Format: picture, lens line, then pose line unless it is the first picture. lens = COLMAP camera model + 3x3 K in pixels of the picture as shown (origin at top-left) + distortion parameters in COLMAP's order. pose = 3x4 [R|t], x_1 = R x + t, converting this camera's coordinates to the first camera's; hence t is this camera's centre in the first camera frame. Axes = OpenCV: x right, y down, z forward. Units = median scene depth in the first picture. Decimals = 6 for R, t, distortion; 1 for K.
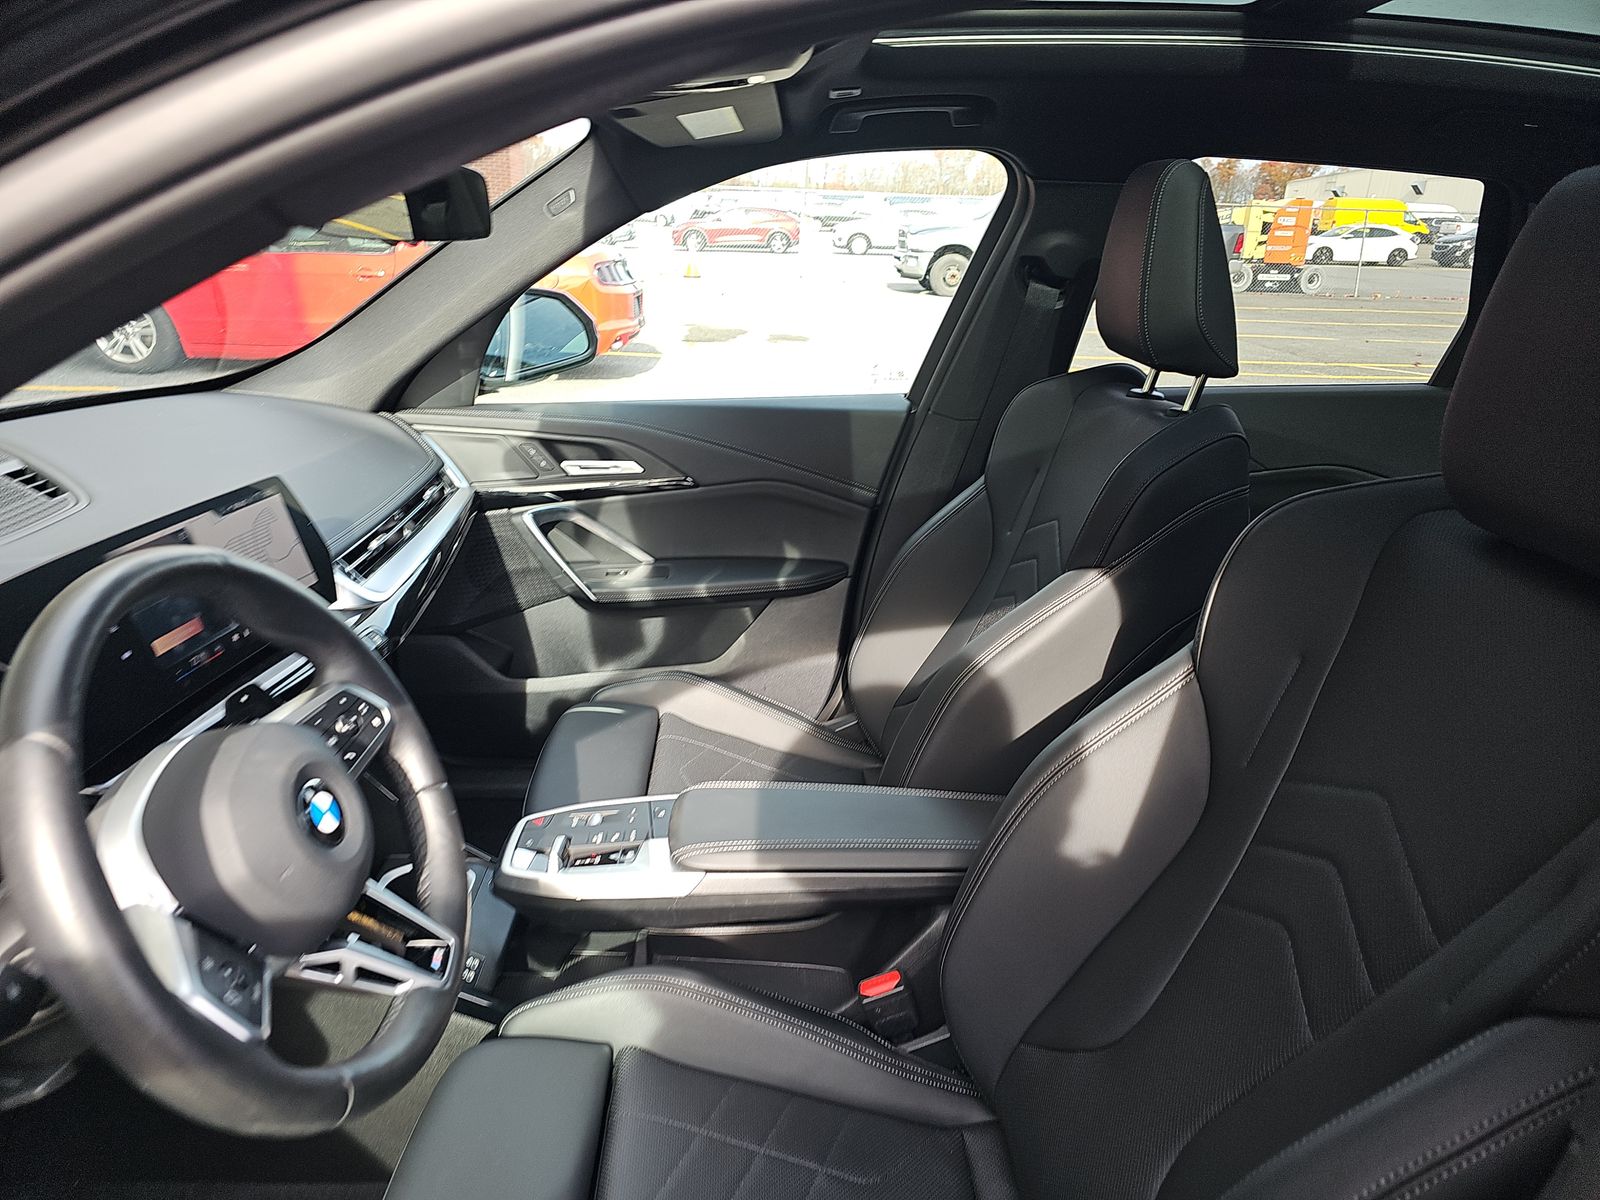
lens RADIAL K [[1042.4, 0, 800.0], [0, 1042.4, 600.0], [0, 0, 1]] dist [0.023904, -0.003561]
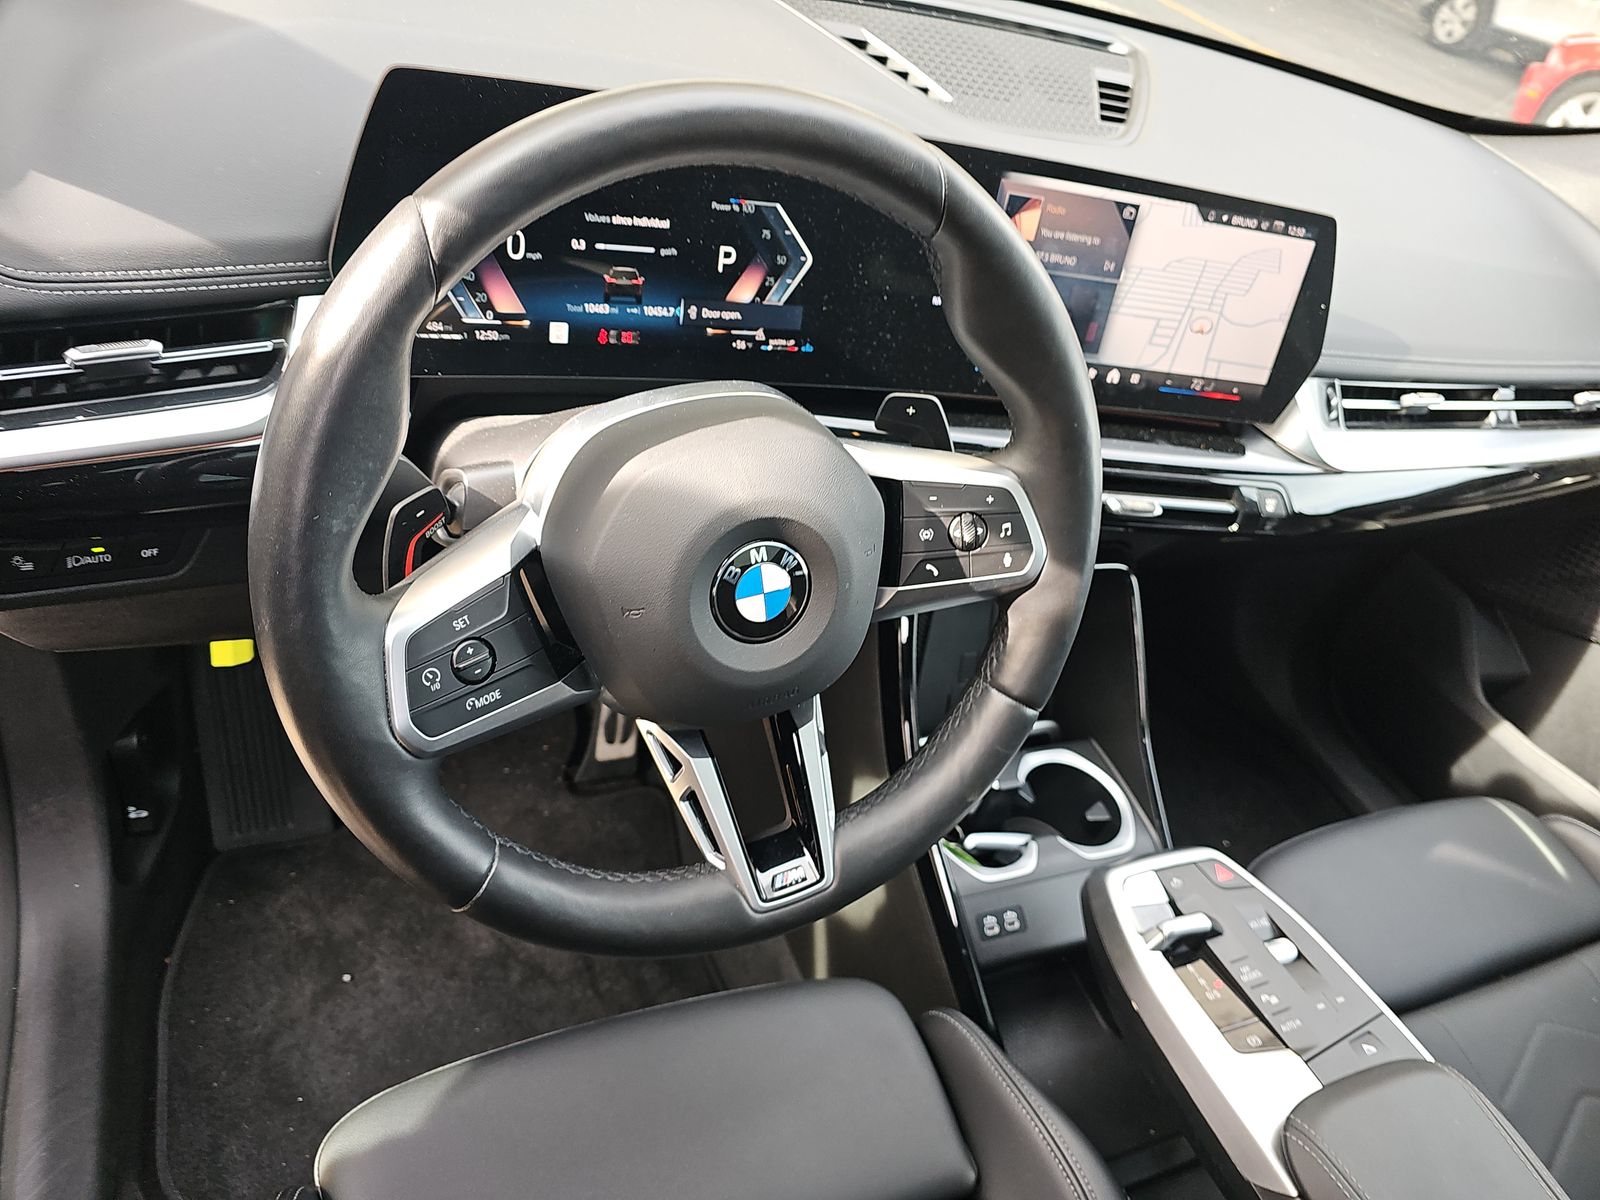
lens RADIAL K [[1042.4, 0, 800.0], [0, 1042.4, 600.0], [0, 0, 1]] dist [0.023904, -0.003561]
pose [[0.340598, 0.638644, -0.690019, -0.005150], [-0.527237, 0.737386, 0.422237, -0.038021], [0.778469, 0.219990, 0.587869, 0.359899]]
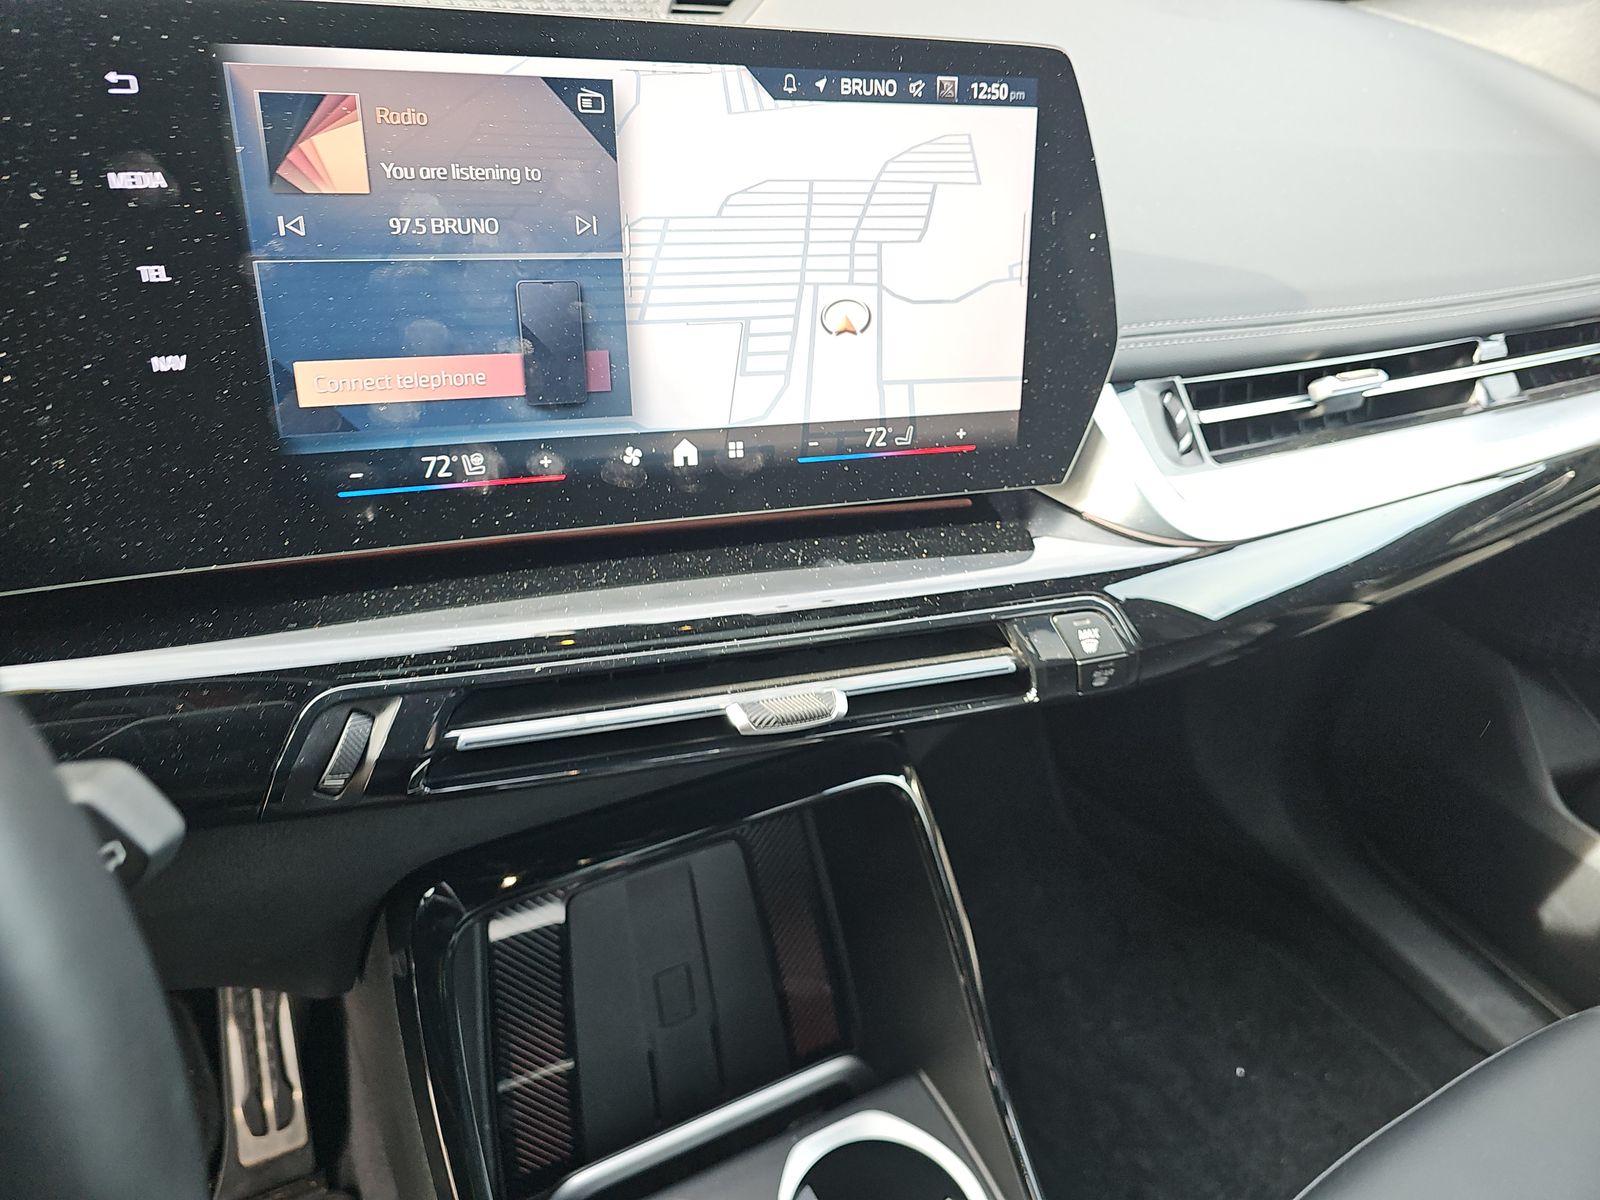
lens RADIAL K [[1042.4, 0, 800.0], [0, 1042.4, 600.0], [0, 0, 1]] dist [0.023904, -0.003561]
pose [[0.435718, 0.501682, -0.747305, -0.189890], [-0.375741, 0.855840, 0.355467, -0.052553], [0.817905, 0.125910, 0.561407, 0.689780]]
